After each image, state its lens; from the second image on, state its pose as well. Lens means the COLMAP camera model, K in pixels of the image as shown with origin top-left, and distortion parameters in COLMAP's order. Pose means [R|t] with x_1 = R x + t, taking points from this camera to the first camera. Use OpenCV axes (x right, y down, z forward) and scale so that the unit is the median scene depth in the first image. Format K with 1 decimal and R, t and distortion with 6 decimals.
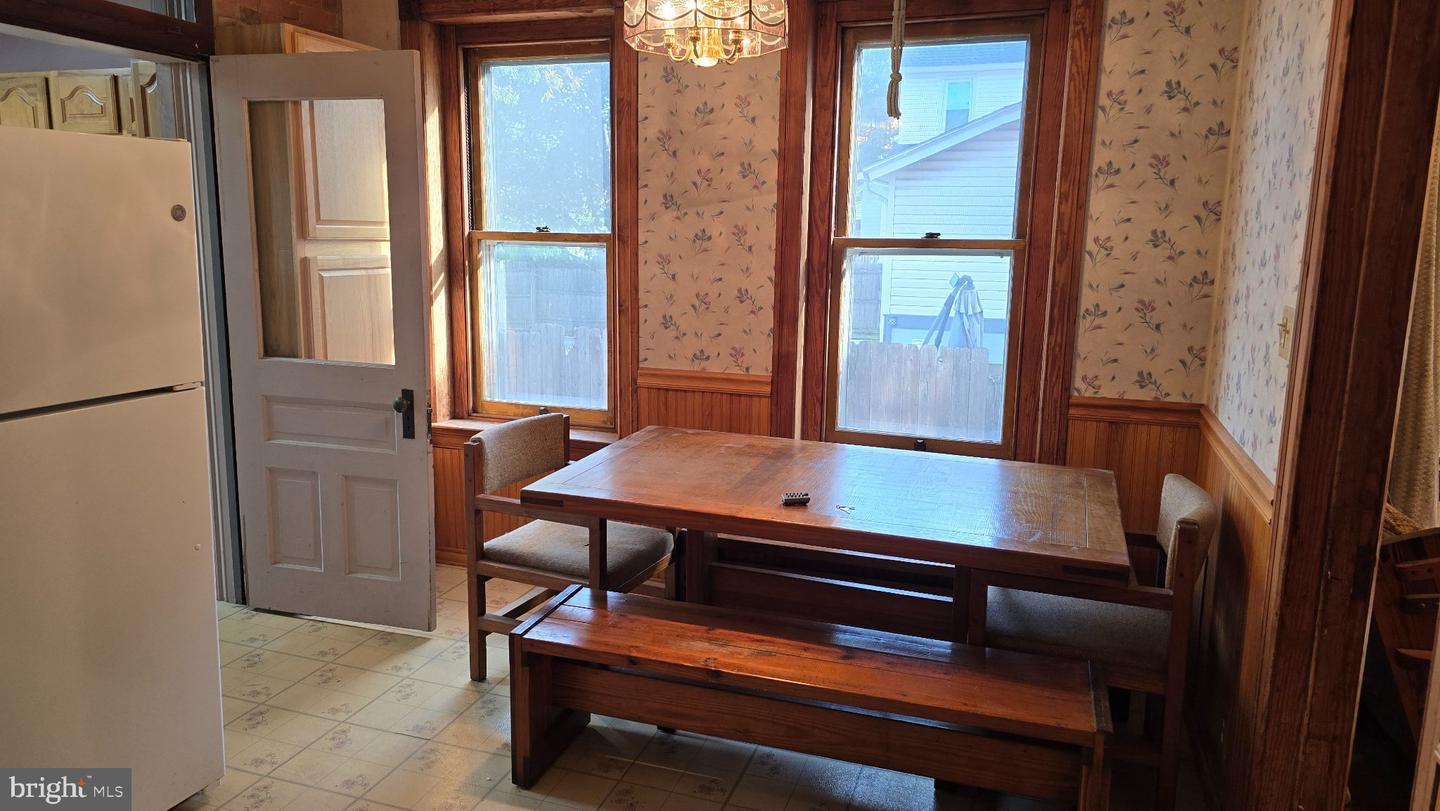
lens RADIAL K [[968.9, 0, 719.2], [0, 968.9, 399.2], [0, 0, 1]] dist [0.040083, 0.000842]
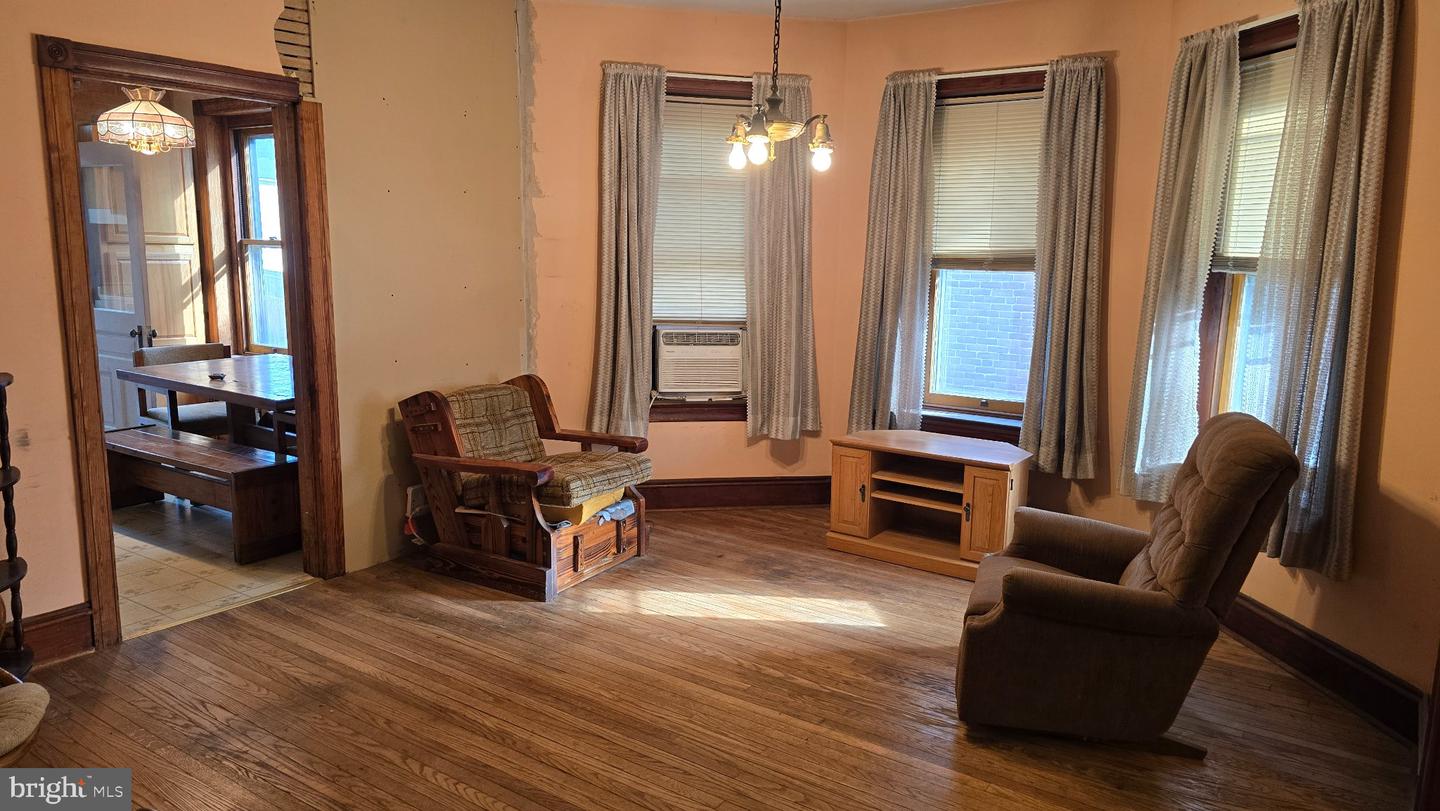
lens RADIAL K [[968.9, 0, 723.5], [0, 968.9, 411.8], [0, 0, 1]] dist [0.040083, 0.000842]
pose [[0.961397, 0.052229, -0.270162, 0.999650], [-0.053411, 0.998568, 0.002982, 0.070462], [0.269931, 0.011563, 0.962810, -0.373768]]
